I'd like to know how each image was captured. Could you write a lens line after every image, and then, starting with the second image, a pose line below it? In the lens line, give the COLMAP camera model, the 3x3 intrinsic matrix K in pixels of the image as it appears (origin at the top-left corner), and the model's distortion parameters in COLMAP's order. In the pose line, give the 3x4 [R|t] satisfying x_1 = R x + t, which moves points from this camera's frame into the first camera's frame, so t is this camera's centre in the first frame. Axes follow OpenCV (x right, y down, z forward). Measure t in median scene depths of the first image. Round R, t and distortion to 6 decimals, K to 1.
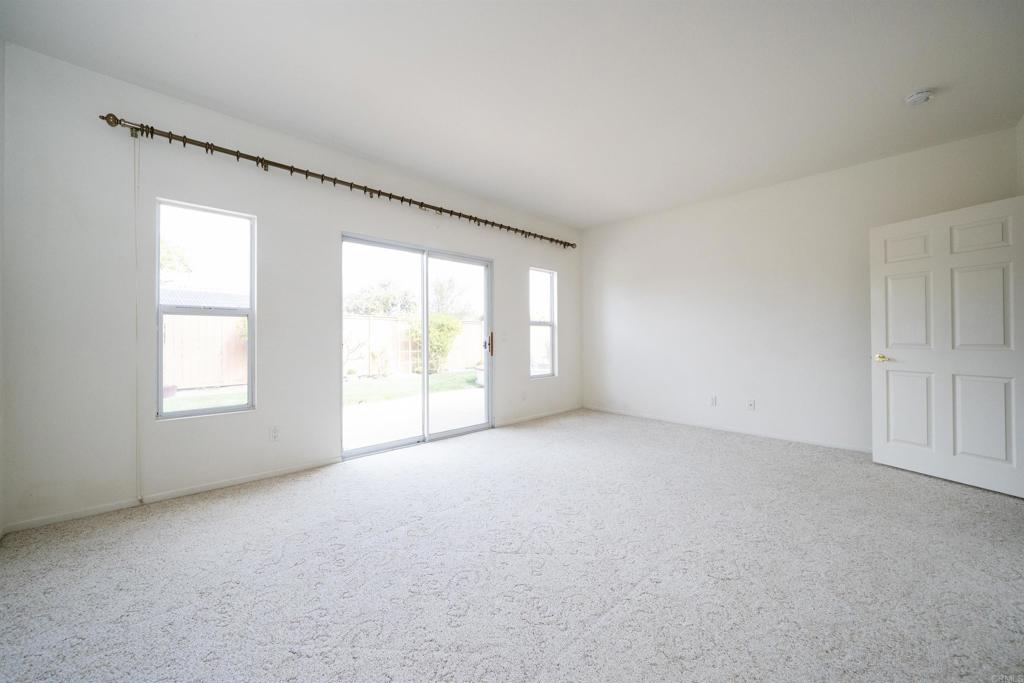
lens RADIAL K [[390.3, 0, 512.0], [0, 390.3, 341.5], [0, 0, 1]] dist [-0.000229, -0.000116]
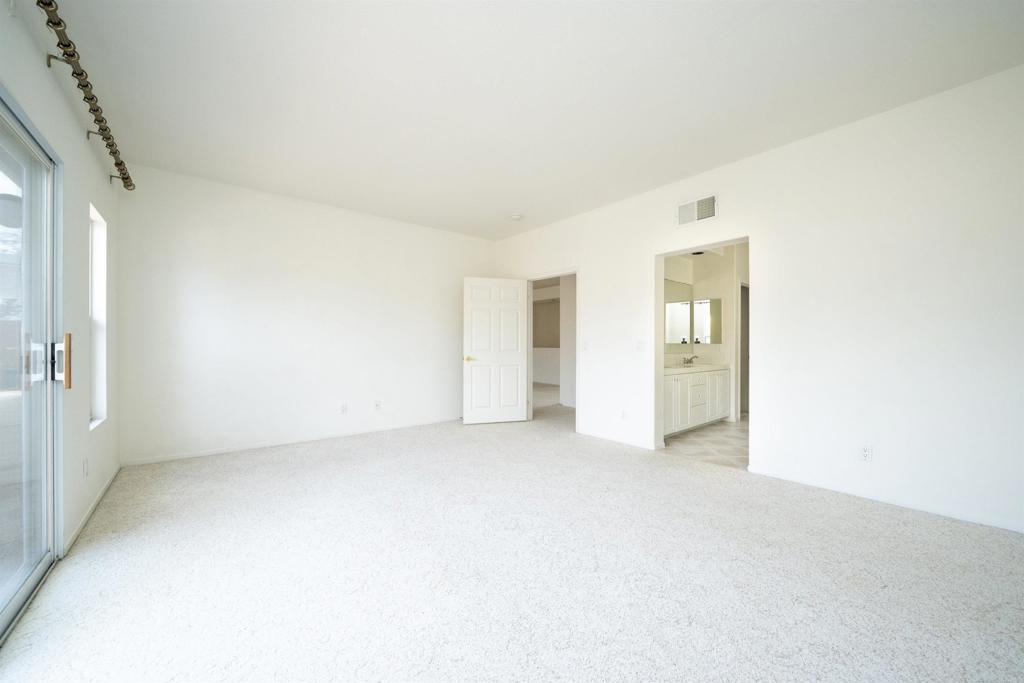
lens RADIAL K [[390.3, 0, 512.0], [0, 390.3, 341.5], [0, 0, 1]] dist [-0.000229, -0.000116]
pose [[0.063008, 0.016881, 0.997870, -0.646119], [0.003050, 0.999849, -0.017107, -0.000386], [-0.998008, 0.004122, 0.062947, 0.727503]]
